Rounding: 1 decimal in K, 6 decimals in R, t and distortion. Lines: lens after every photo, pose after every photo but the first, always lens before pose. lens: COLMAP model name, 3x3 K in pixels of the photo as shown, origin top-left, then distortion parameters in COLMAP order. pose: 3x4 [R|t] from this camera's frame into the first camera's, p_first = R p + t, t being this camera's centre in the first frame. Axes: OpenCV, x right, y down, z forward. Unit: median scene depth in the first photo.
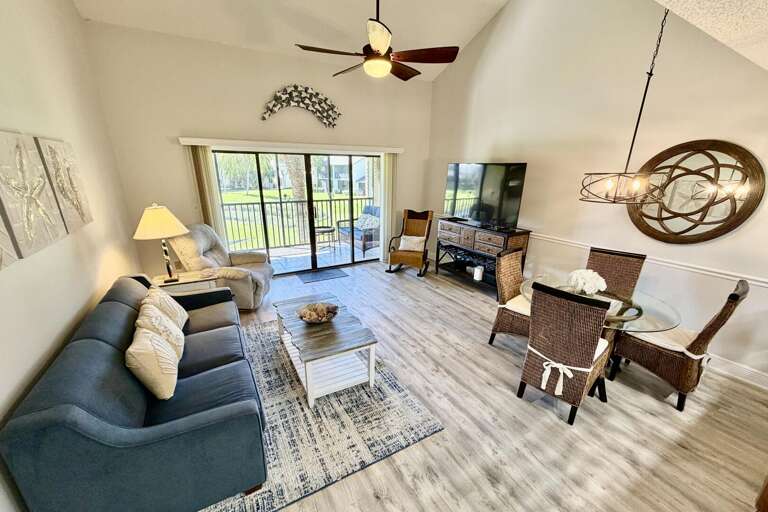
lens RADIAL K [[307.6, 0, 379.2], [0, 307.6, 273.1], [0, 0, 1]] dist [0.001971, 0.000045]
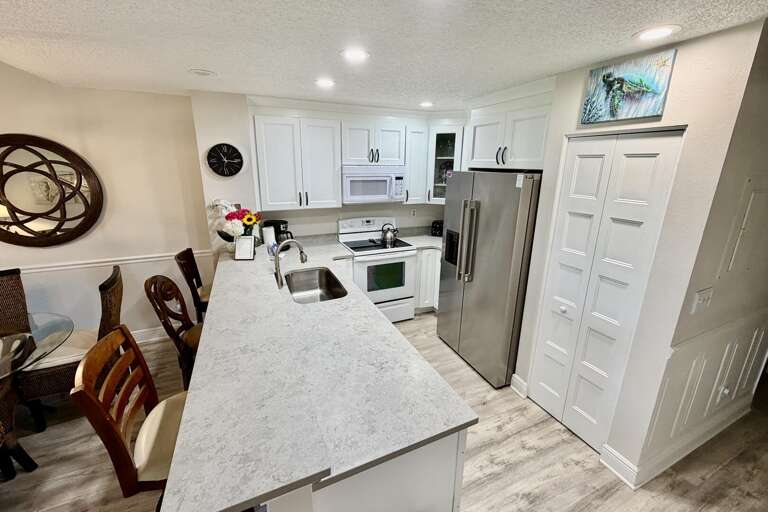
lens RADIAL K [[307.6, 0, 377.4], [0, 307.6, 242.4], [0, 0, 1]] dist [0.001971, 0.000045]
pose [[0.101843, -0.259527, 0.960351, 0.188880], [0.313837, 0.924454, 0.216544, 0.001274], [-0.943999, 0.279340, 0.175598, -0.073468]]
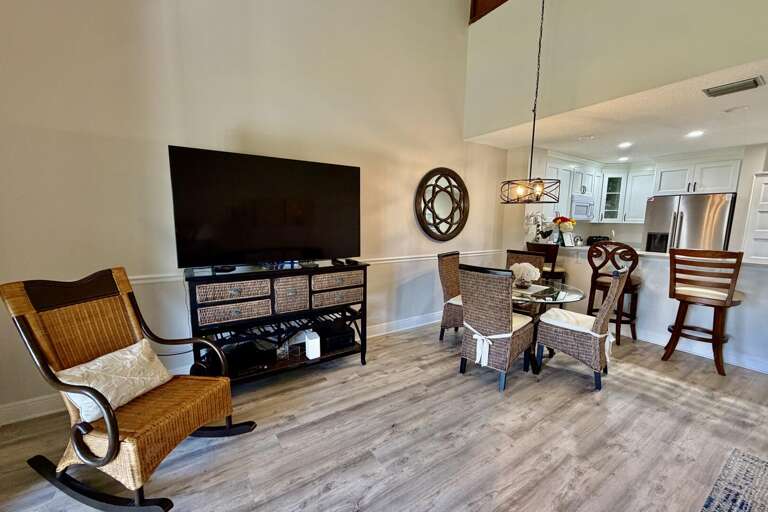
lens RADIAL K [[307.6, 0, 380.5], [0, 307.6, 259.8], [0, 0, 1]] dist [0.001971, 0.000045]
pose [[-0.067525, -0.141500, 0.987633, -0.372275], [0.312037, 0.937239, 0.155614, -0.323194], [-0.947667, 0.318686, -0.019134, 1.349114]]
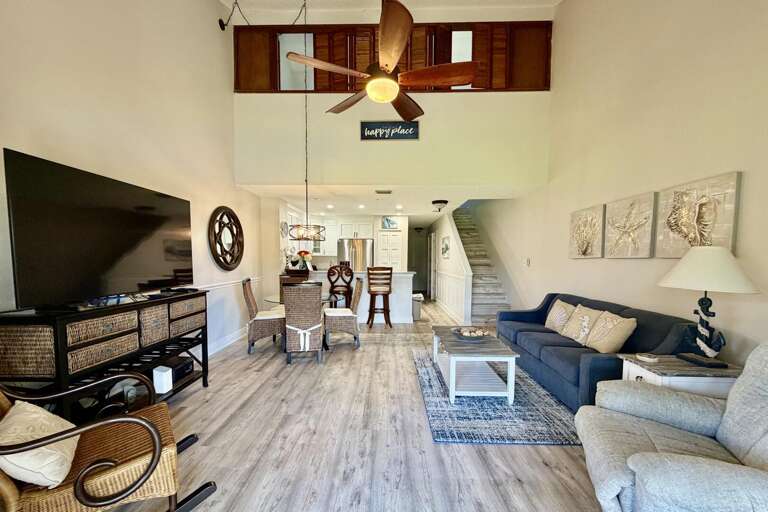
lens RADIAL K [[307.6, 0, 386.9], [0, 307.6, 272.7], [0, 0, 1]] dist [0.001971, 0.000045]
pose [[-0.873104, -0.036832, 0.486141, -0.463614], [0.145816, 0.931771, 0.332478, -0.488005], [-0.465218, 0.361175, -0.808162, 1.911945]]
